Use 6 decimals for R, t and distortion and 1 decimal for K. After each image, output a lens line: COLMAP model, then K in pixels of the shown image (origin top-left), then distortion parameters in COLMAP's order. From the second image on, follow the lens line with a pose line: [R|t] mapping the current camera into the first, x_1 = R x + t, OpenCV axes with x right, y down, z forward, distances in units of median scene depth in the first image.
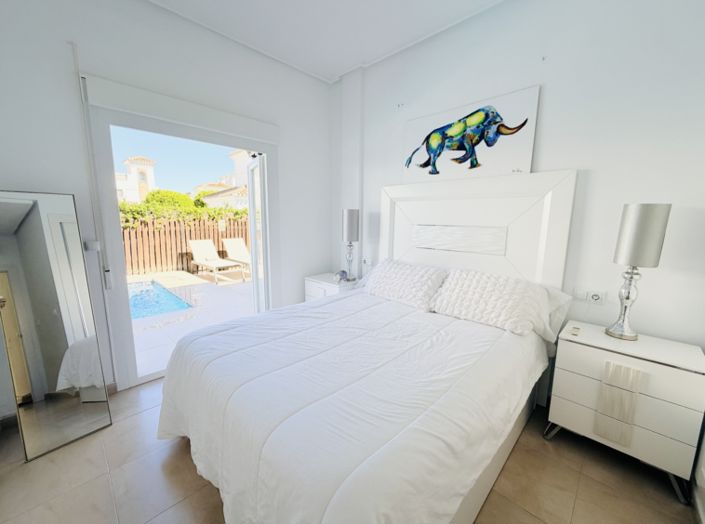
lens RADIAL K [[282.0, 0, 350.0], [0, 282.0, 261.2], [0, 0, 1]] dist [0.001392, 0.000868]
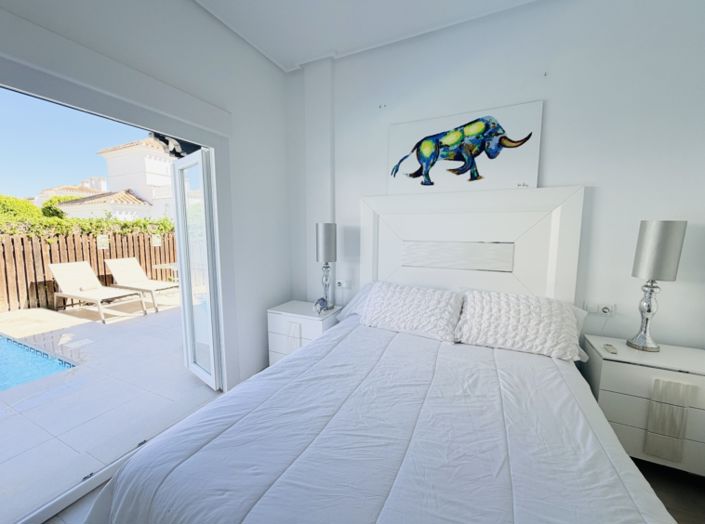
lens RADIAL K [[282.0, 0, 351.6], [0, 282.0, 261.8], [0, 0, 1]] dist [0.001392, 0.000868]
pose [[0.944962, -0.046954, 0.323794, -0.270361], [0.057978, 0.998018, -0.024479, -0.062156], [-0.322003, 0.041905, 0.945811, 0.262245]]
